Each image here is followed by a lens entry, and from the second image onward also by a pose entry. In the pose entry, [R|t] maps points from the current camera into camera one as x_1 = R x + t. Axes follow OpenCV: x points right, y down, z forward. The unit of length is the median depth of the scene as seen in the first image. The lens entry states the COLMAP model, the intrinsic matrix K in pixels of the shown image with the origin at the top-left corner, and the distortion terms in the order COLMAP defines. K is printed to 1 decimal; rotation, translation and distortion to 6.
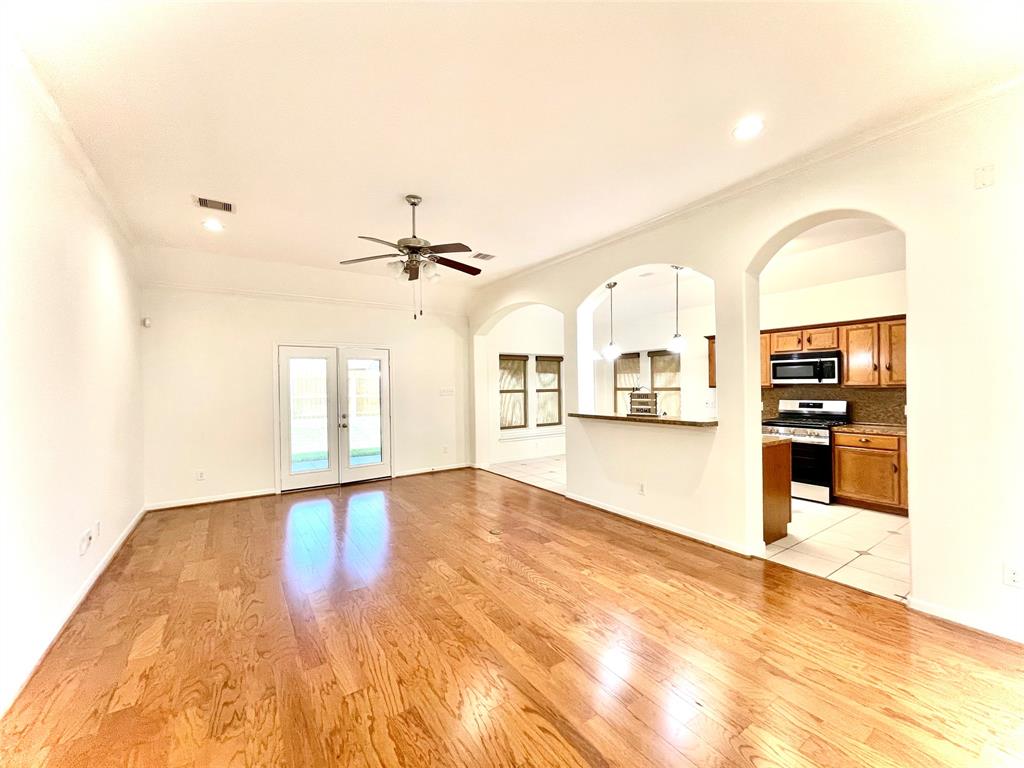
lens RADIAL K [[415.3, 0, 510.4], [0, 415.3, 387.9], [0, 0, 1]] dist [-0.001841, -0.000195]
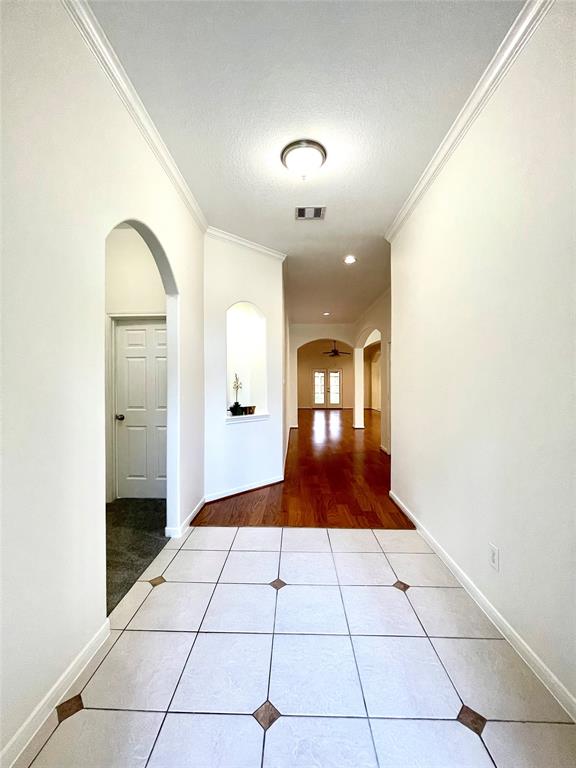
lens RADIAL K [[311.5, 0, 288.0], [0, 311.5, 384.0], [0, 0, 1]] dist [-0.001841, -0.000195]
pose [[0.837230, 0.015539, -0.546630, 0.710353], [-0.012394, 0.999879, 0.009439, 0.011492], [0.546710, -0.001128, 0.837321, -1.313122]]
